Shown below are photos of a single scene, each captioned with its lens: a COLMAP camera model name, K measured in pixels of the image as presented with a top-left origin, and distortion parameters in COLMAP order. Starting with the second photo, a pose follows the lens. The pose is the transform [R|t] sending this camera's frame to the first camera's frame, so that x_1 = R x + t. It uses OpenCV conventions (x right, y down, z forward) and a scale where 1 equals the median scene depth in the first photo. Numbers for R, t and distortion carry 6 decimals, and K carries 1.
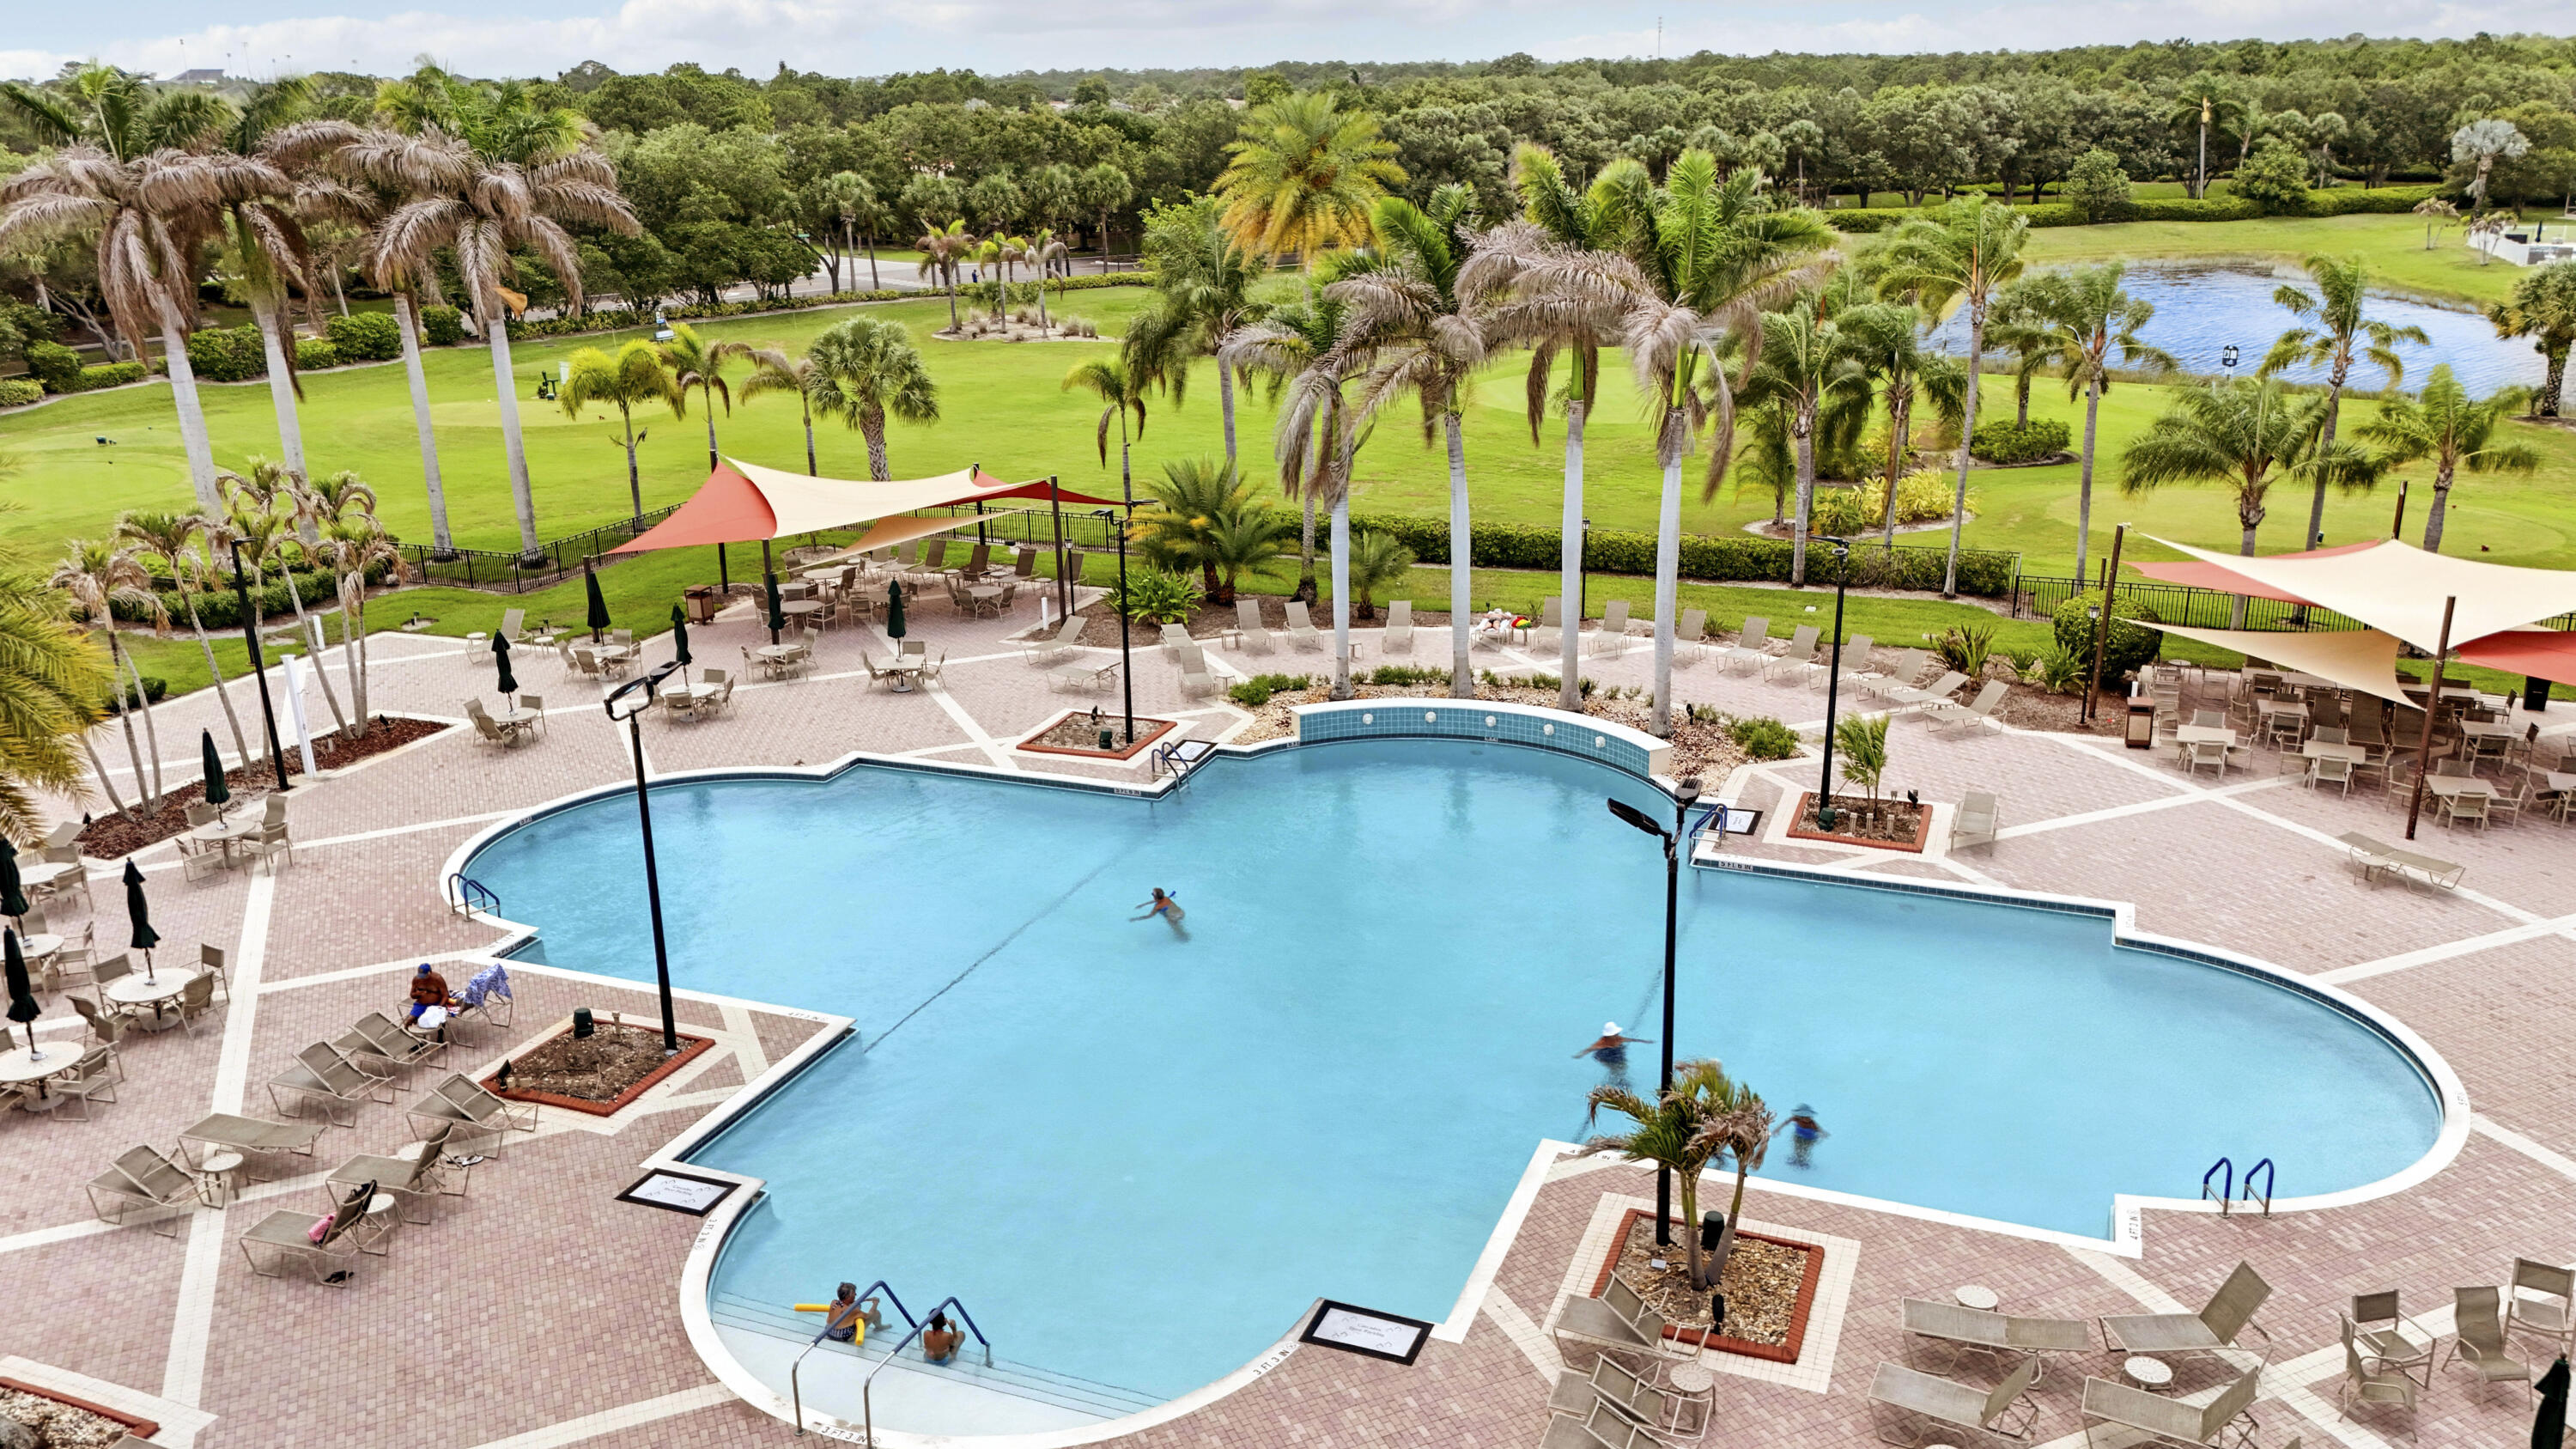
lens RADIAL K [[1892.3, 0, 1288.0], [0, 1892.3, 724.5], [0, 0, 1]] dist [0.004636, 0.000452]
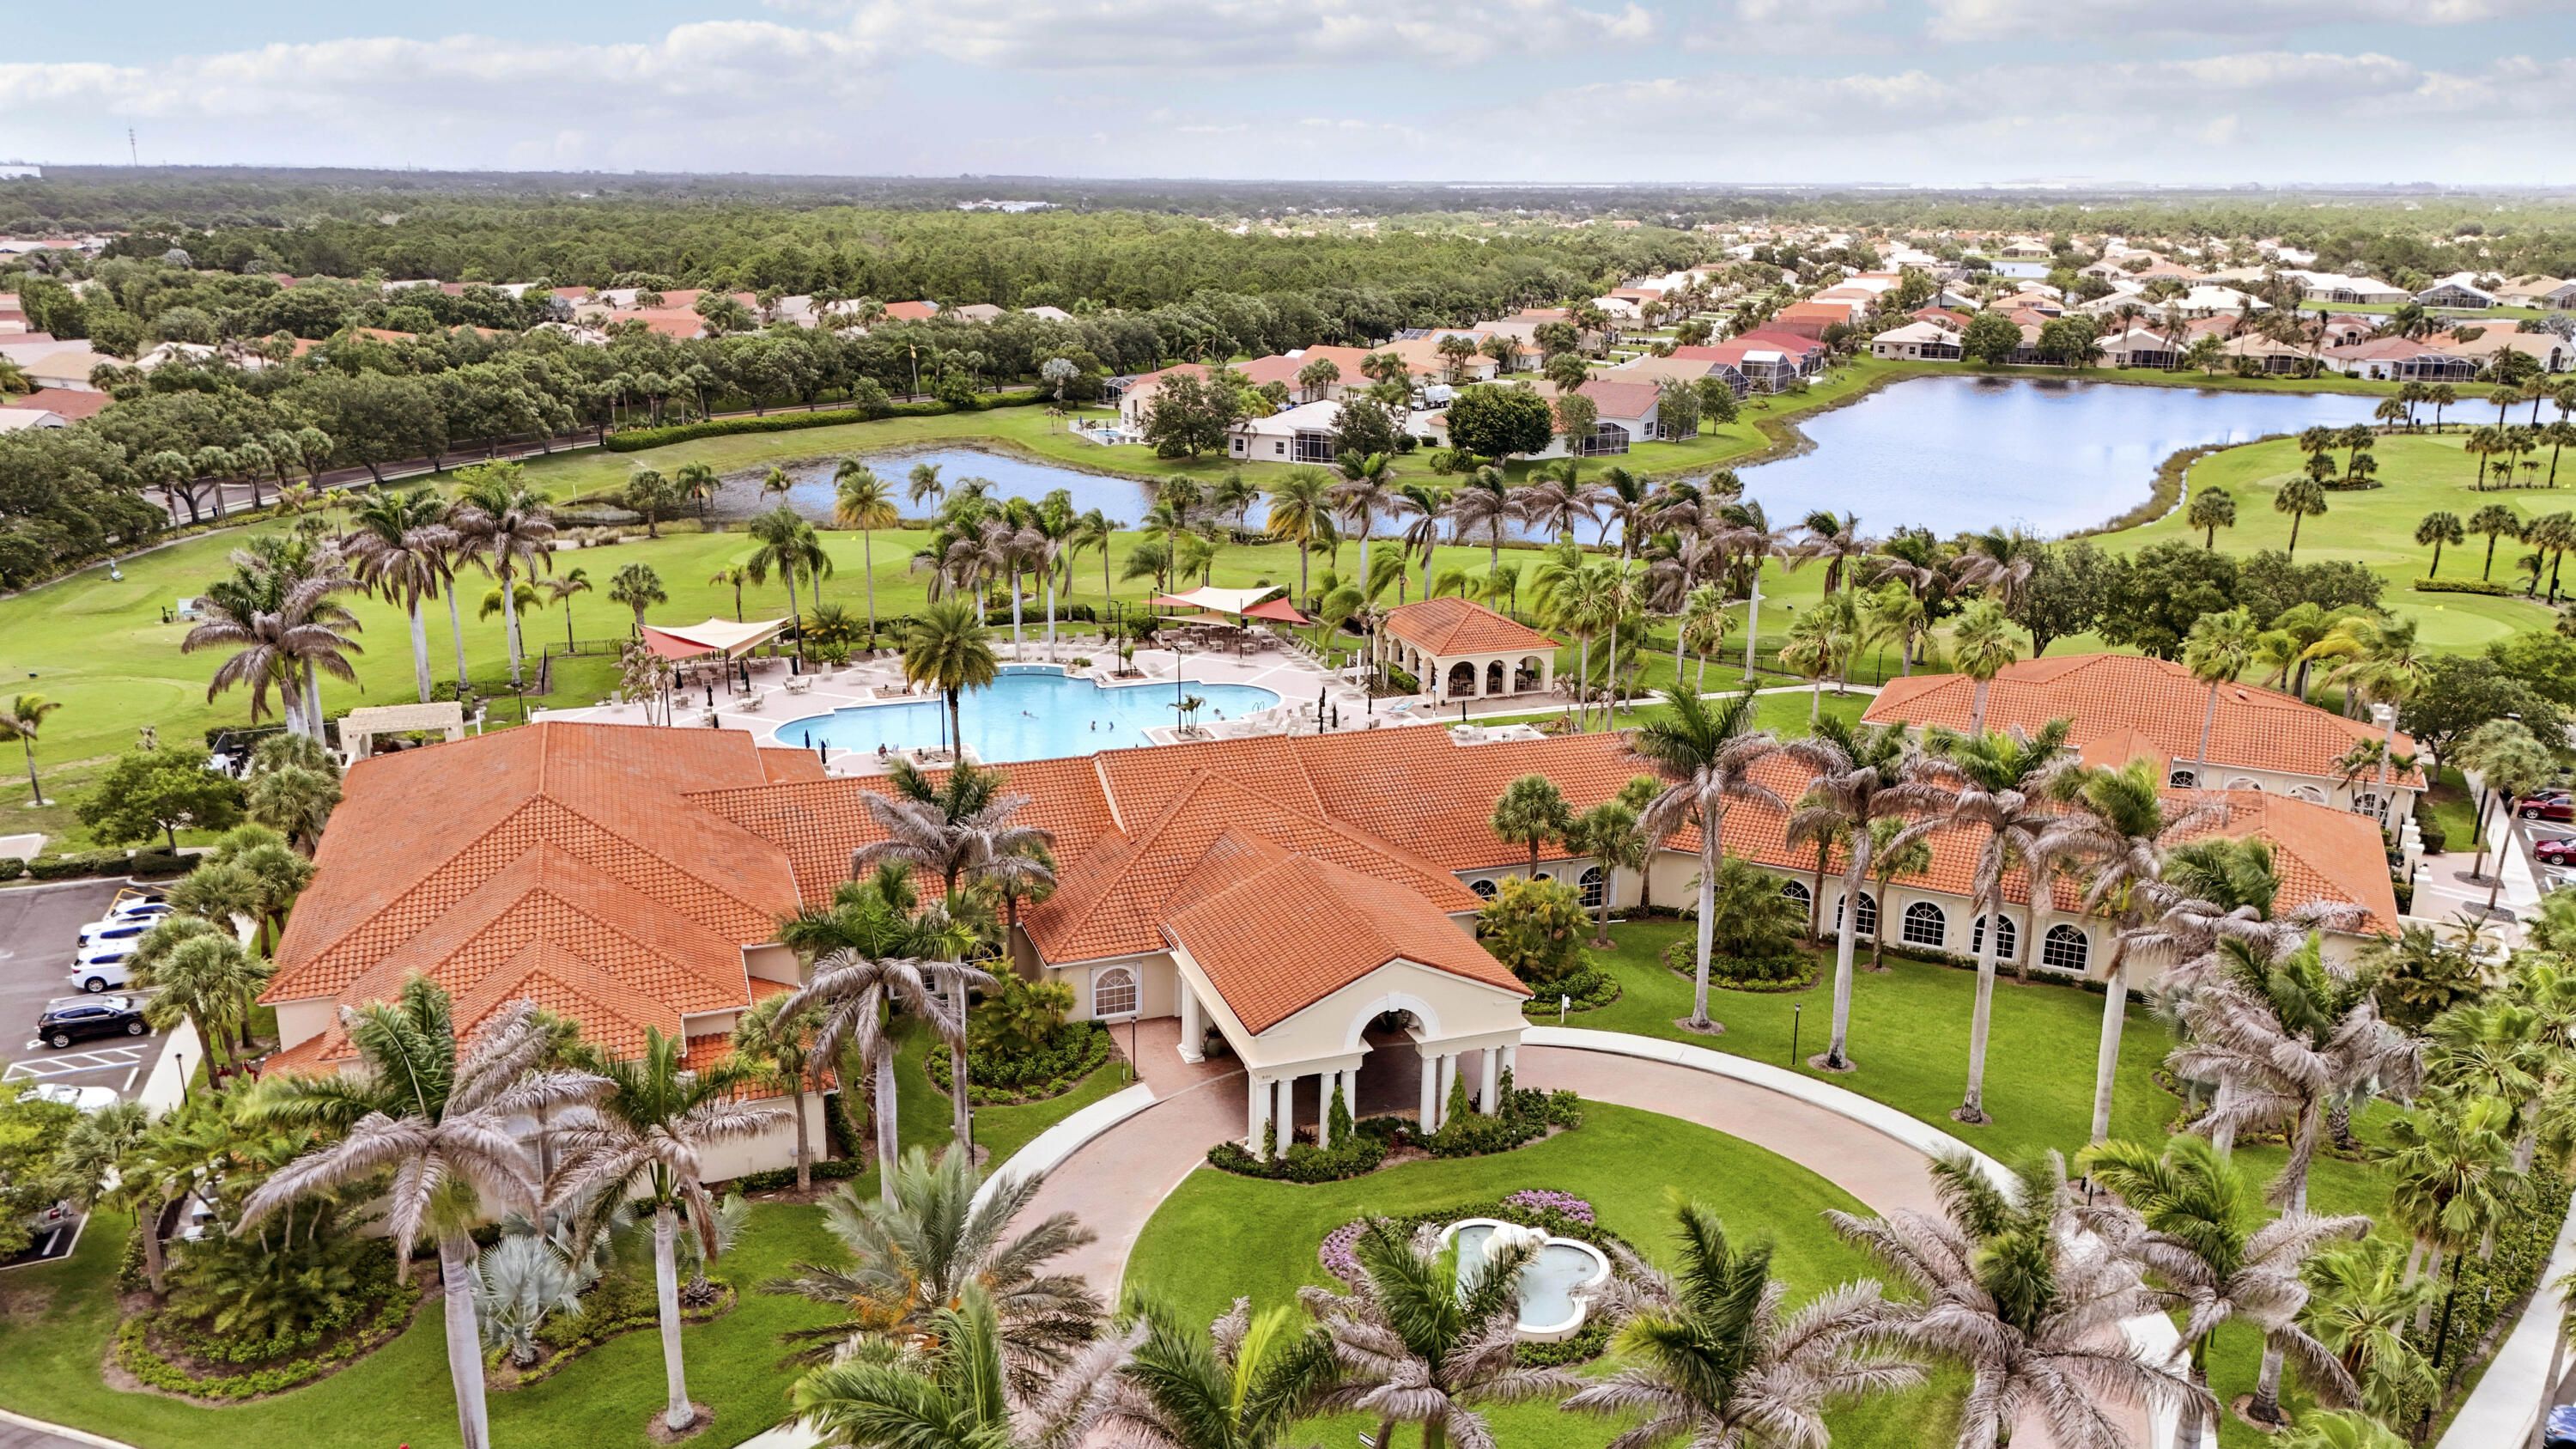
lens RADIAL K [[2032.8, 0, 1288.0], [0, 2032.8, 724.5], [0, 0, 1]] dist [0.002441, 0.005611]
pose [[0.732347, -0.147414, 0.664784, -0.561518], [0.182177, 0.983113, 0.017311, 0.035272], [-0.656110, 0.108431, 0.746835, -0.572936]]
